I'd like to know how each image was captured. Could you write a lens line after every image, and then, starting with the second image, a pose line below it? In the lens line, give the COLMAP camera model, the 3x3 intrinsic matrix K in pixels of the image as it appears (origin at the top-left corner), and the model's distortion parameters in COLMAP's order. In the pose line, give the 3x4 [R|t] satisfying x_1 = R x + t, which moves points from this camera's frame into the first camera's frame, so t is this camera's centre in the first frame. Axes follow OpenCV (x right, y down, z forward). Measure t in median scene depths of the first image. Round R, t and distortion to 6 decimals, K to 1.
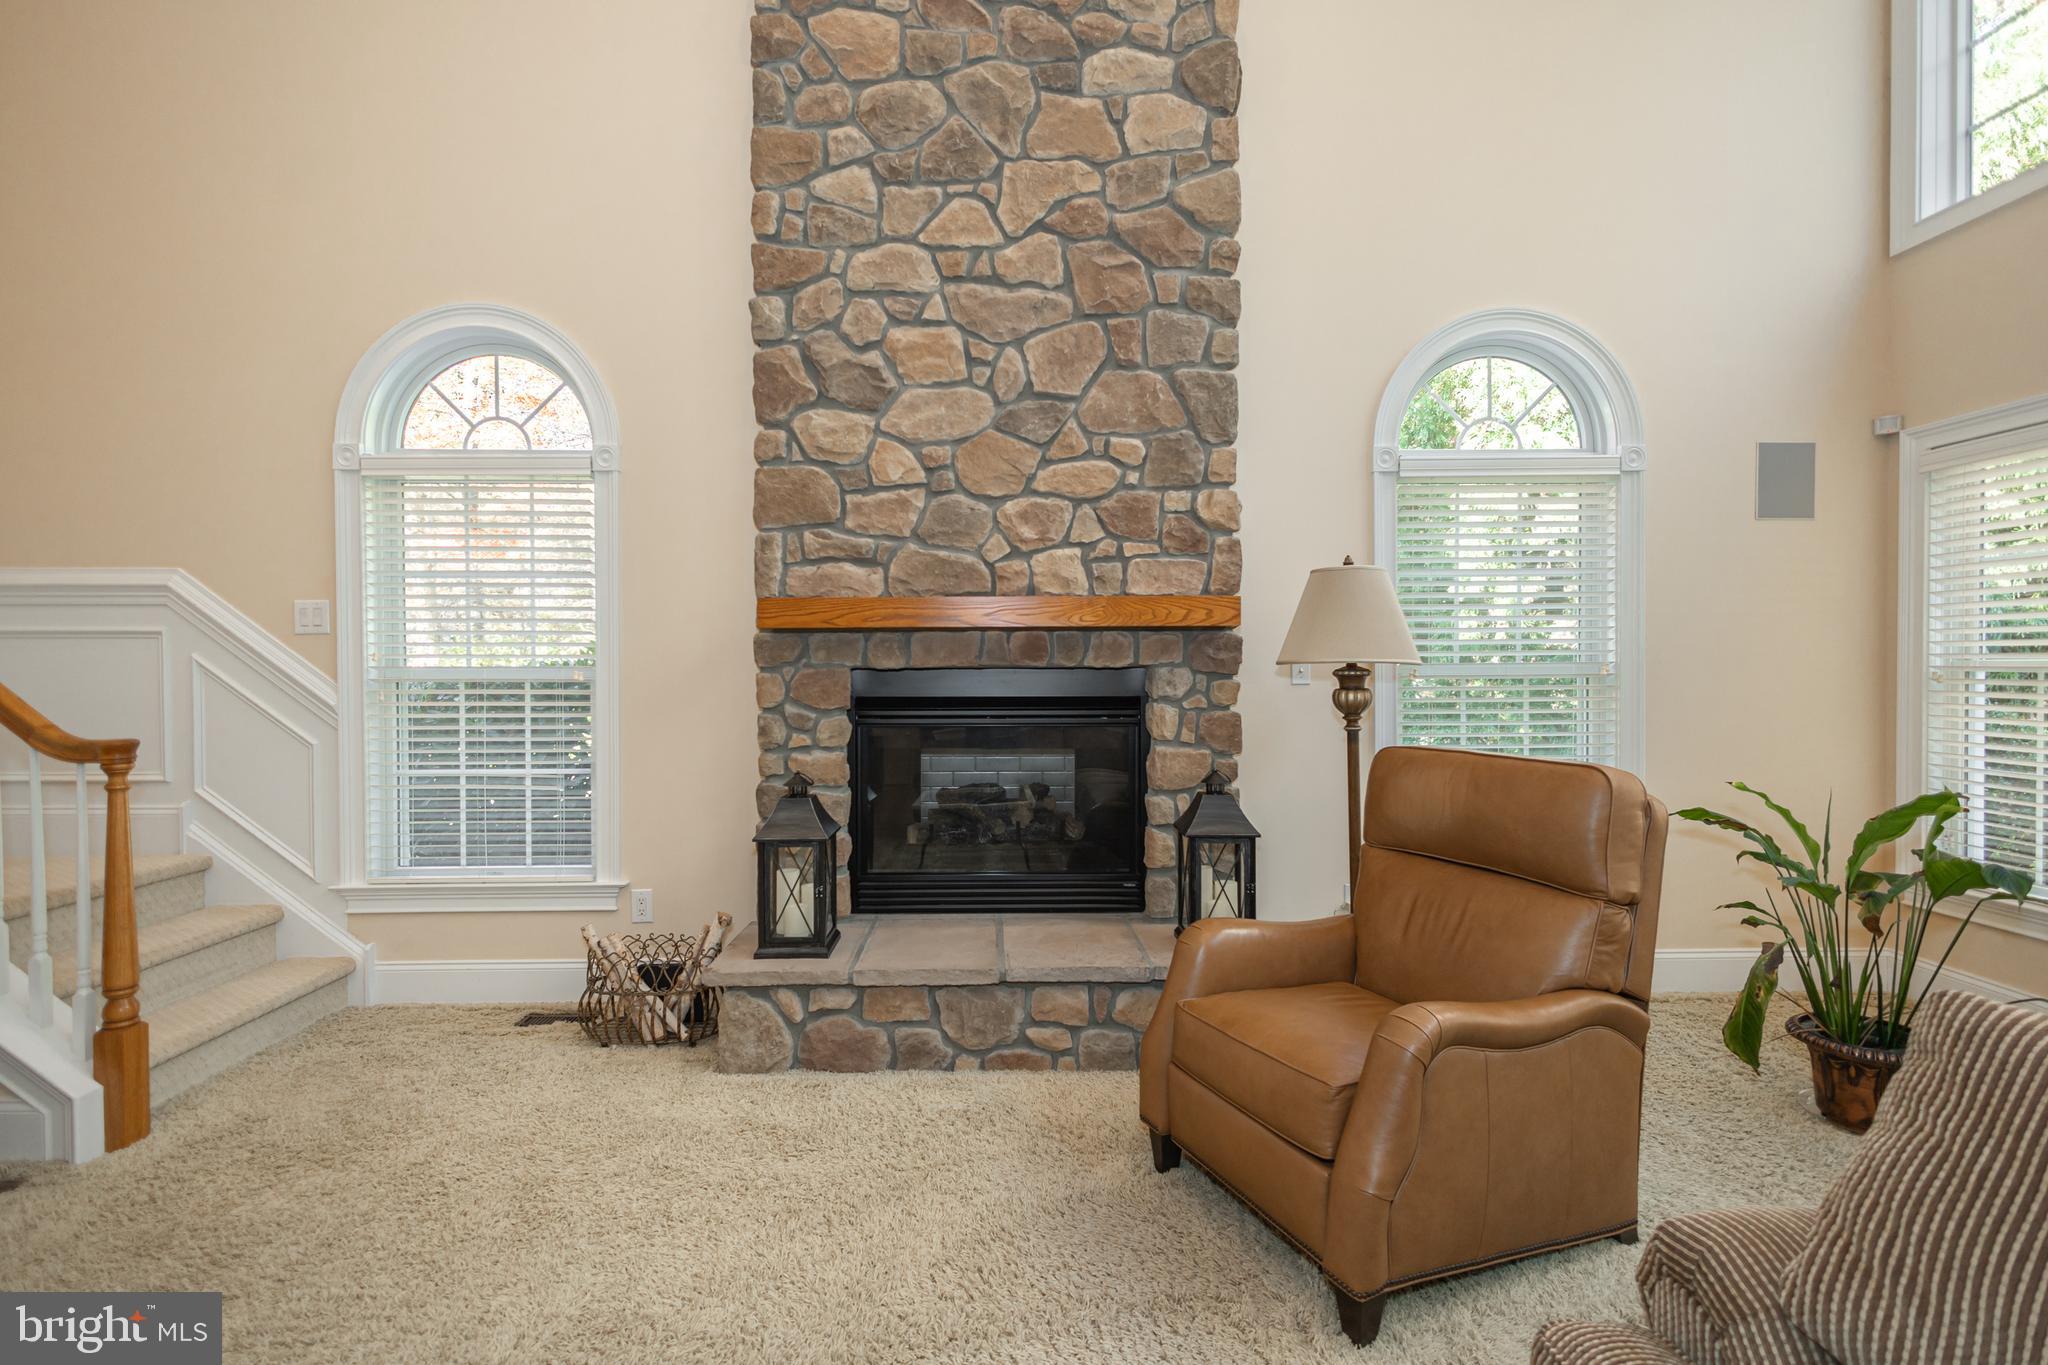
lens RADIAL K [[949.0, 0, 1008.1], [0, 949.0, 676.9], [0, 0, 1]] dist [0.008612, -0.001296]
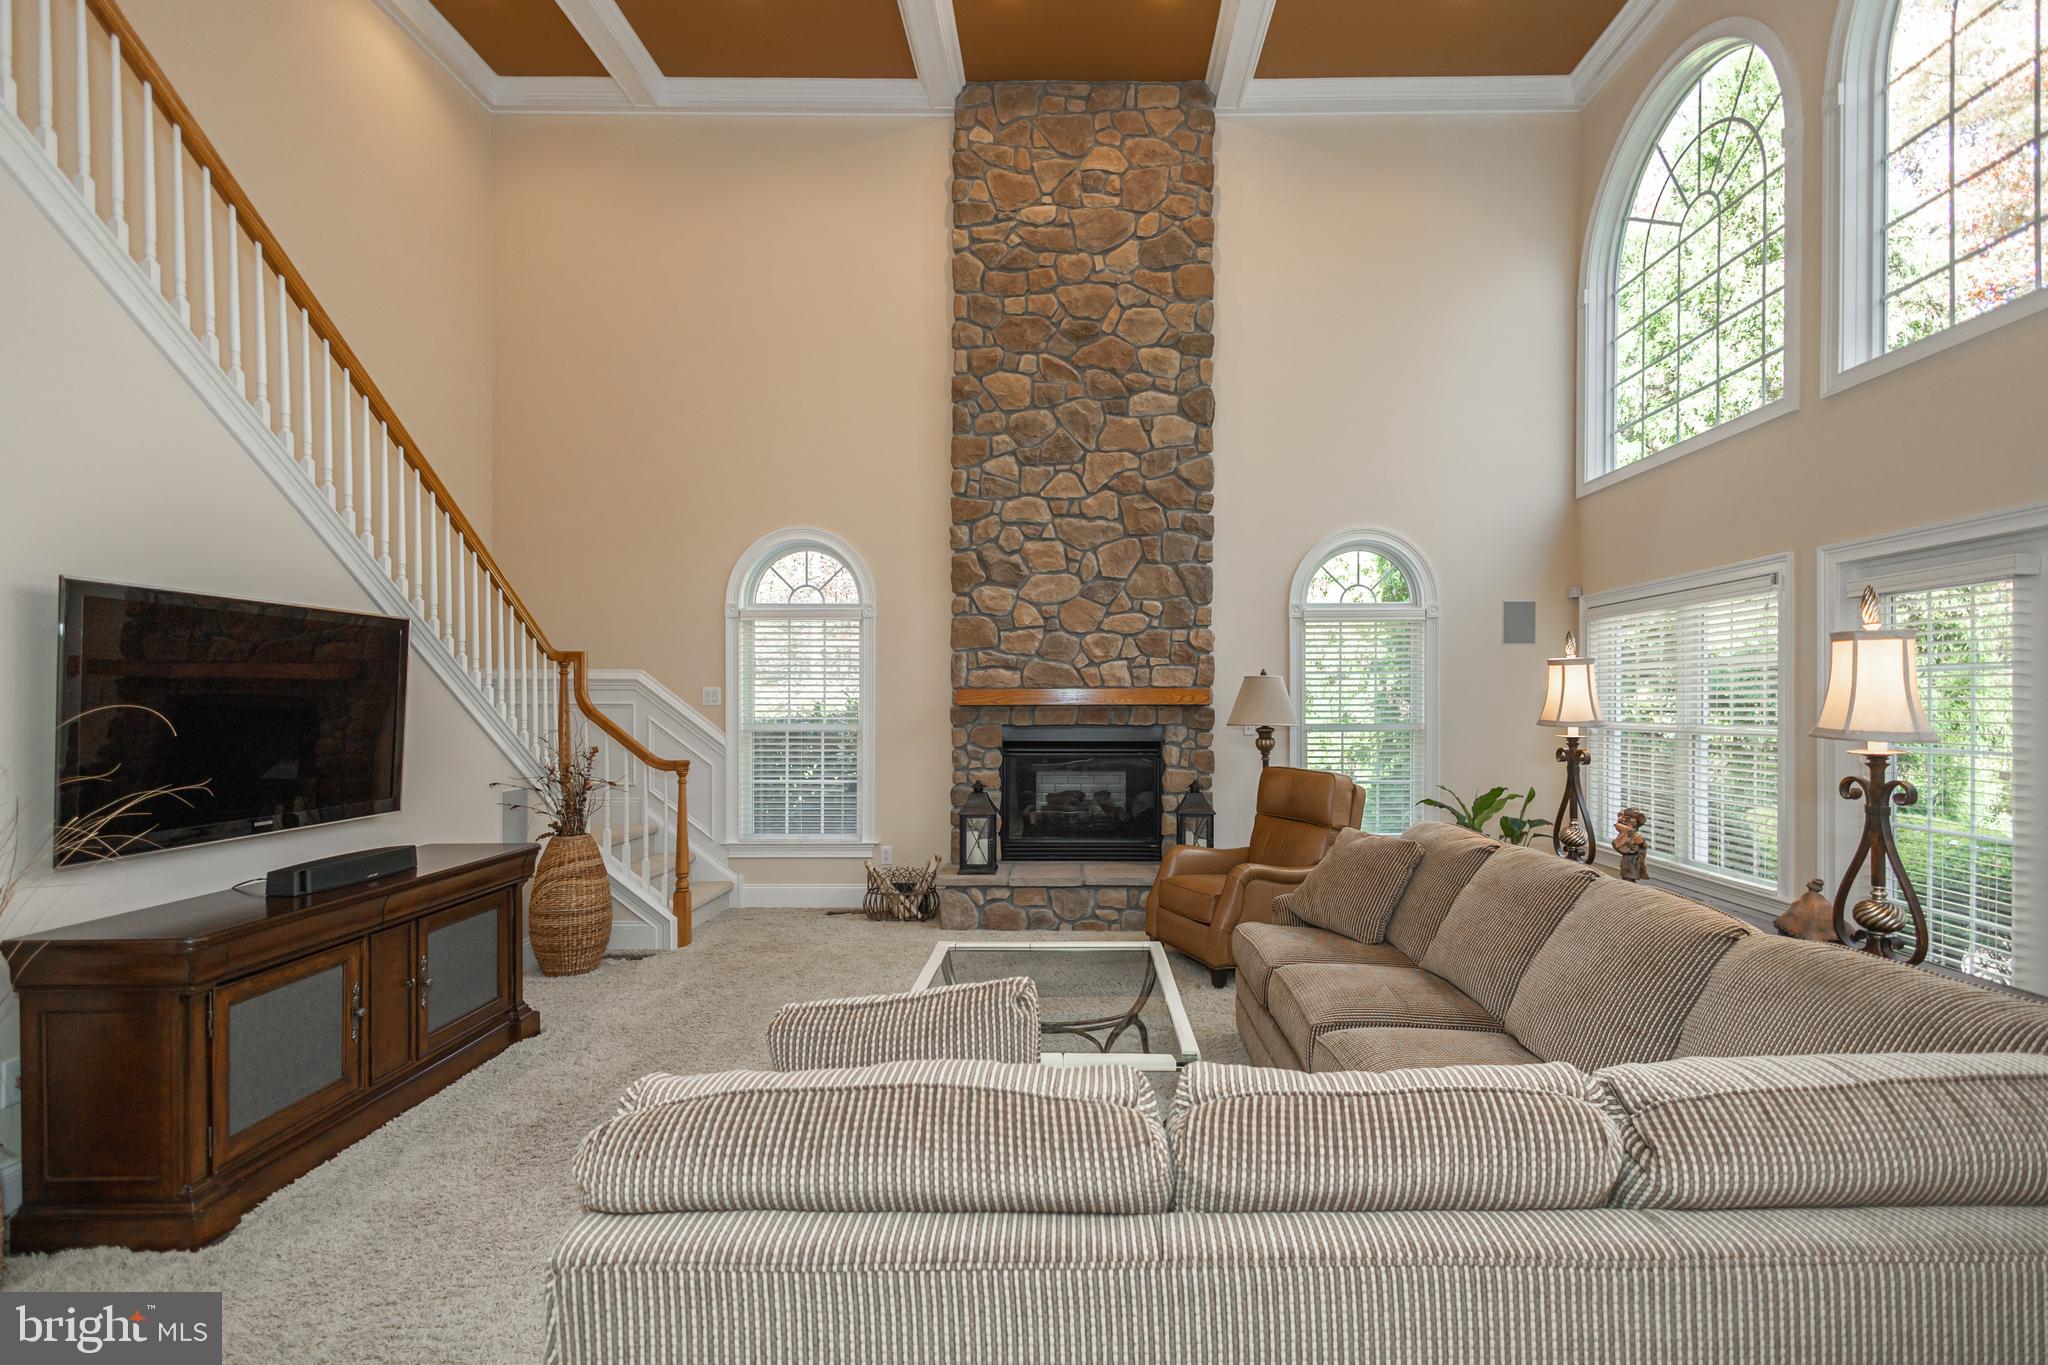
lens RADIAL K [[949.0, 0, 1062.3], [0, 949.0, 704.4], [0, 0, 1]] dist [0.008612, -0.001296]
pose [[0.999474, 0.003136, -0.032271, 0.009909], [-0.003365, 0.999970, -0.007034, -0.037460], [0.032248, 0.007139, 0.999454, -0.850078]]
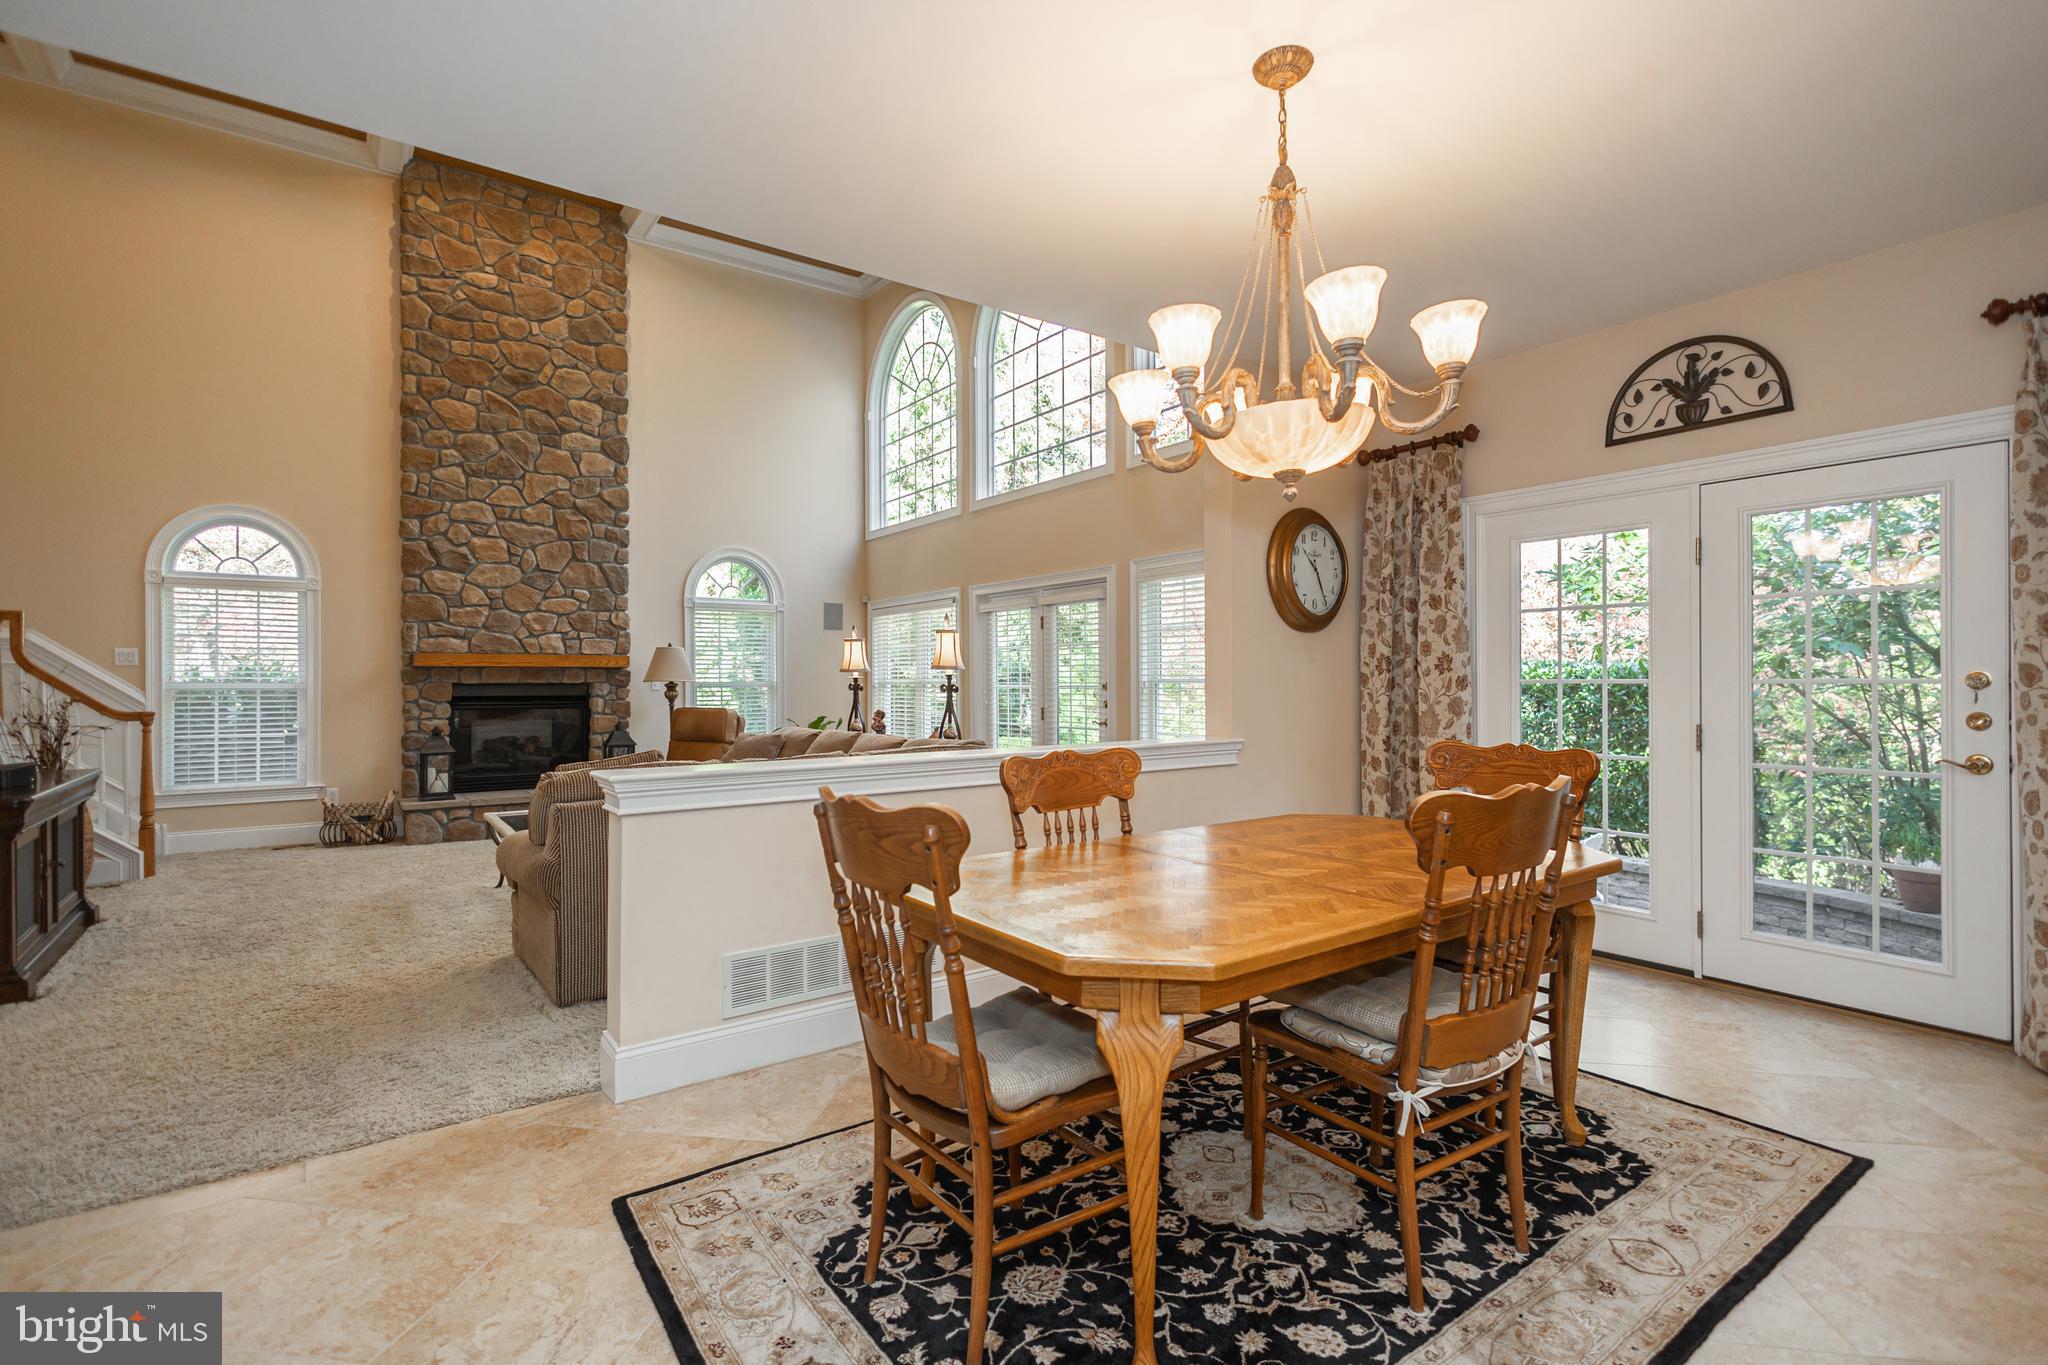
lens RADIAL K [[949.0, 0, 999.7], [0, 949.0, 684.7], [0, 0, 1]] dist [0.008612, -0.001296]
pose [[0.834800, -0.001238, 0.550552, -0.329016], [0.006883, 0.999943, -0.008188, 0.022315], [-0.550511, 0.010625, 0.834760, -1.662352]]
